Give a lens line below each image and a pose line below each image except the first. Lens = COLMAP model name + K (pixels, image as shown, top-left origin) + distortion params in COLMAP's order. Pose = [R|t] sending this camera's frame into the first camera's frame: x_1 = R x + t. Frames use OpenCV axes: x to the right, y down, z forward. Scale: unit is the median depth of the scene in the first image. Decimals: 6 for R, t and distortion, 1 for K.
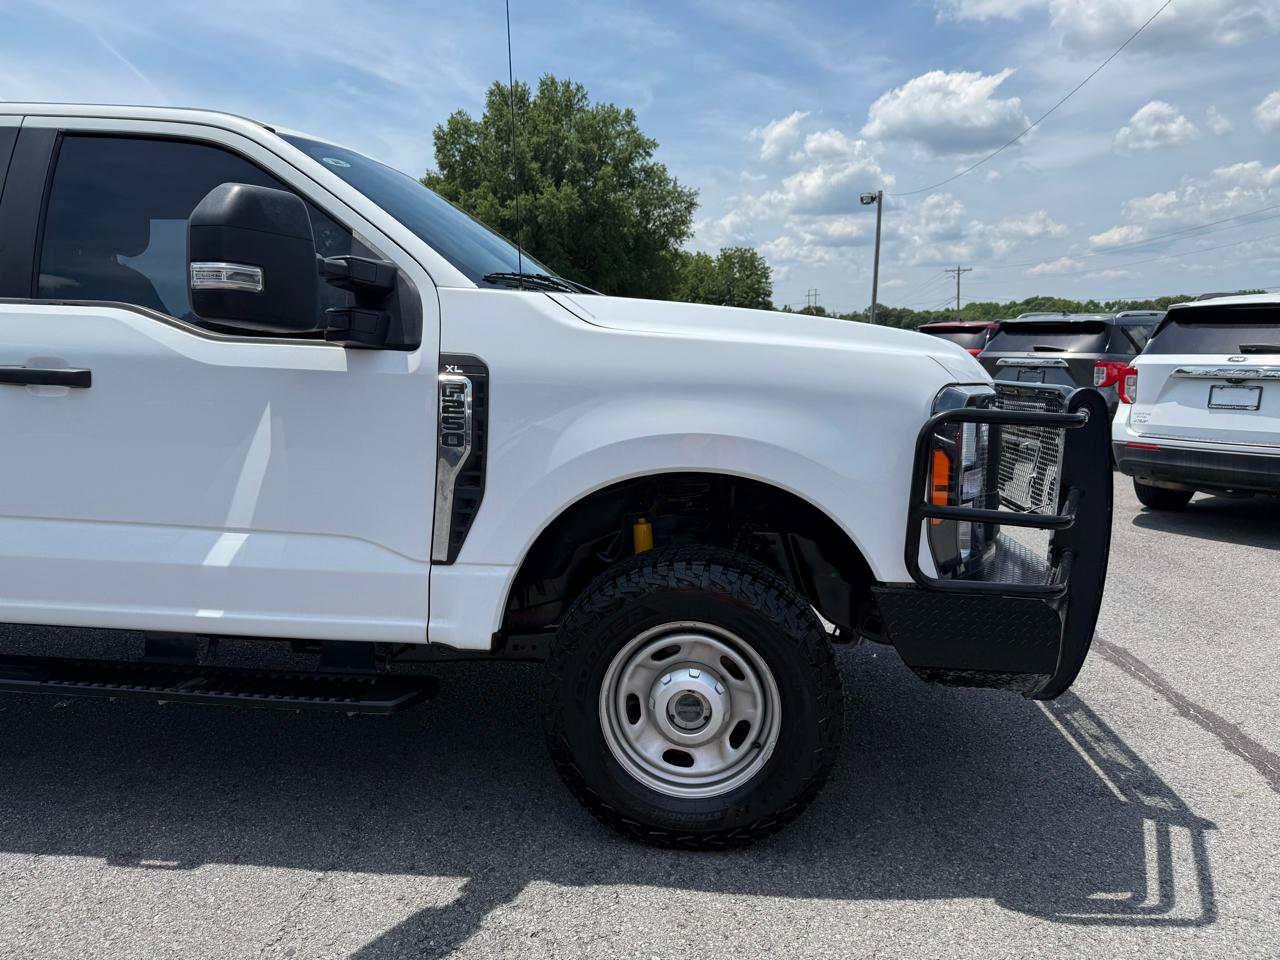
lens RADIAL K [[924.6, 0, 600.1], [0, 924.6, 422.4], [0, 0, 1]] dist [-0.026459, 0.001792]
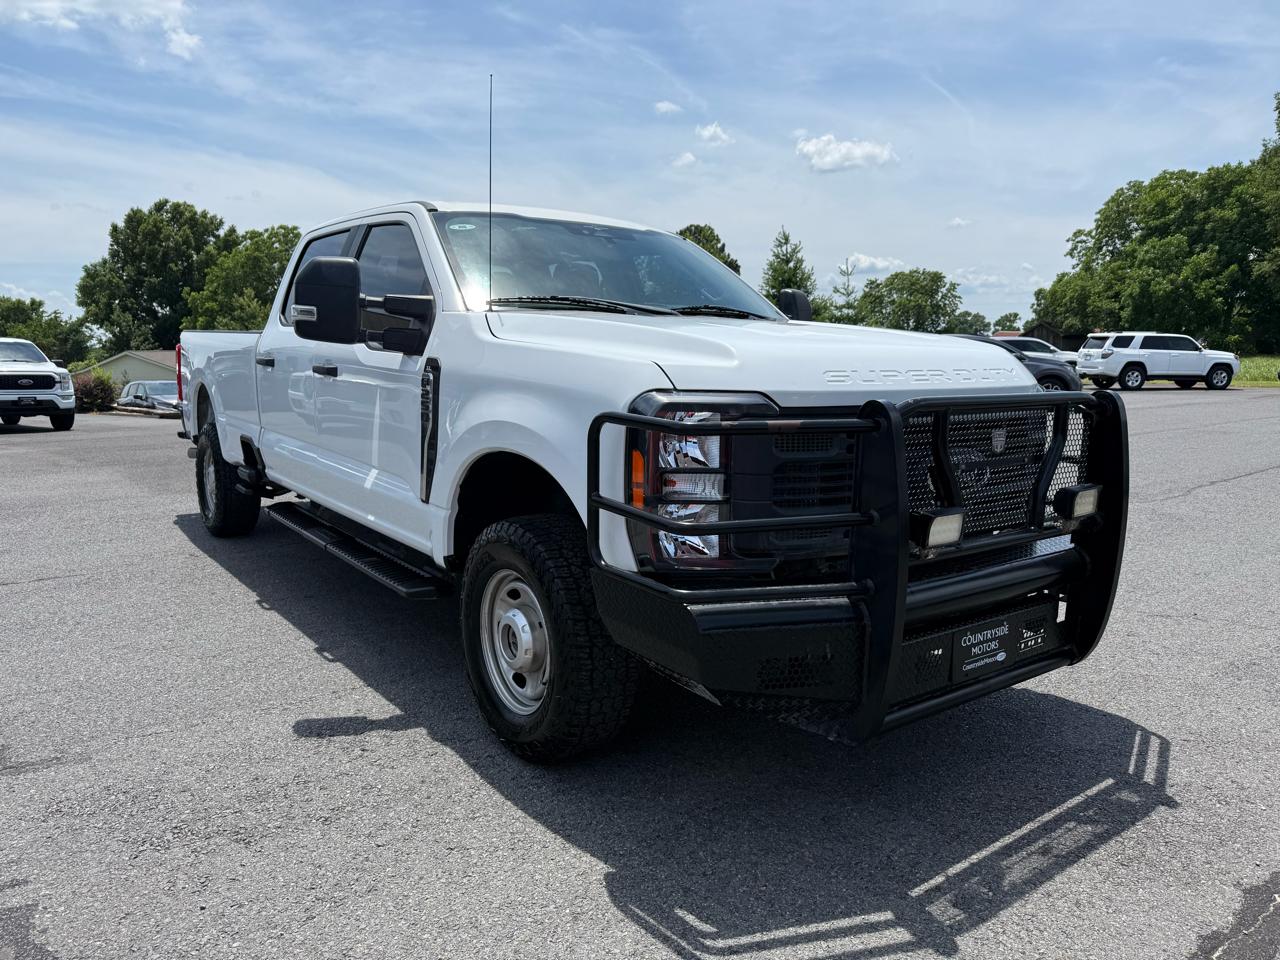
lens RADIAL K [[896.4, 0, 643.3], [0, 896.4, 437.3], [0, 0, 1]] dist [-0.022559, 0.000266]
pose [[0.685147, 0.074146, -0.724621, 1.105178], [-0.059958, 0.997171, 0.045342, -0.033440], [0.725933, 0.012381, 0.687654, 0.282473]]
